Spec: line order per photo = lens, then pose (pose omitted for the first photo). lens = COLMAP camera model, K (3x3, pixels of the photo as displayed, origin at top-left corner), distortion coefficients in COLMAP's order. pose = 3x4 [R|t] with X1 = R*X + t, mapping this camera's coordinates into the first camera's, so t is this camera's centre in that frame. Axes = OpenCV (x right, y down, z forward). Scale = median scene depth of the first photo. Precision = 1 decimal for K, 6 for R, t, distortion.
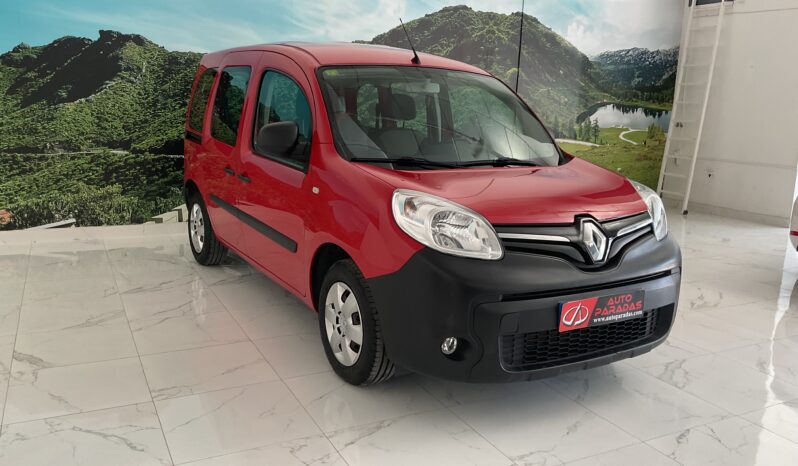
lens RADIAL K [[664.8, 0, 404.2], [0, 664.8, 231.7], [0, 0, 1]] dist [0.031998, -0.080129]
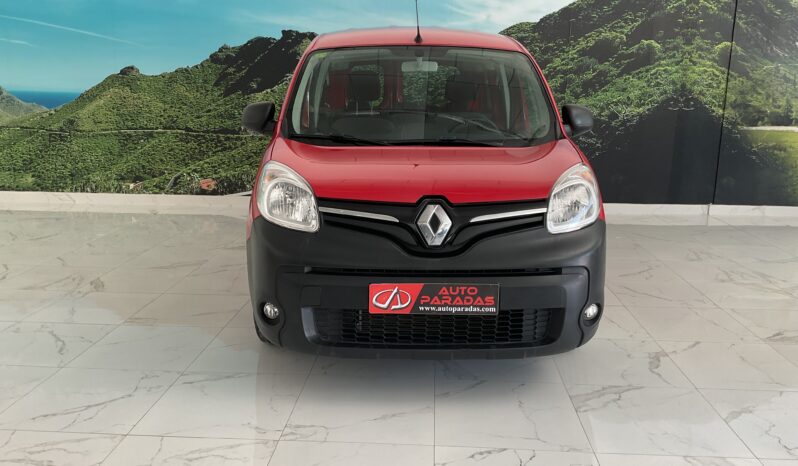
lens RADIAL K [[664.8, 0, 377.9], [0, 664.8, 232.8], [0, 0, 1]] dist [0.031998, -0.080129]
pose [[0.857709, 0.085660, -0.506950, 0.311127], [-0.079013, 0.996271, 0.034659, 0.000037], [0.508029, 0.010328, 0.861278, 0.073600]]
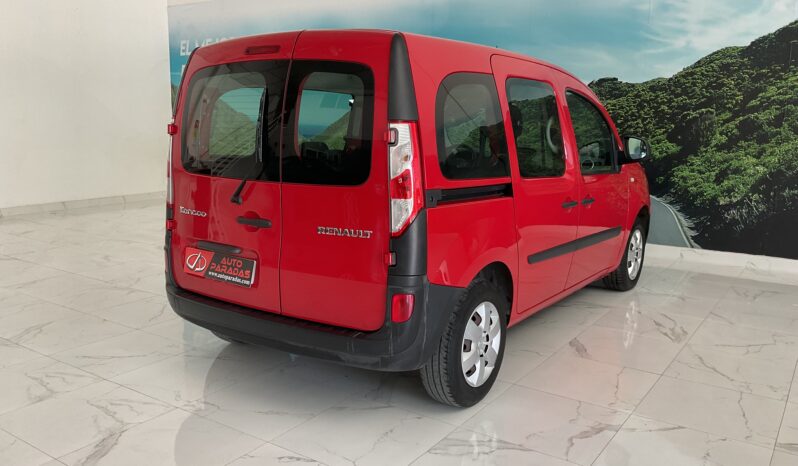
lens RADIAL K [[664.8, 0, 396.6], [0, 664.8, 232.3], [0, 0, 1]] dist [0.031998, -0.080129]
pose [[0.434159, 0.114599, -0.893517, 0.624400], [-0.178250, 0.983192, 0.039489, -0.015855], [0.883025, 0.142125, 0.447289, 0.331160]]
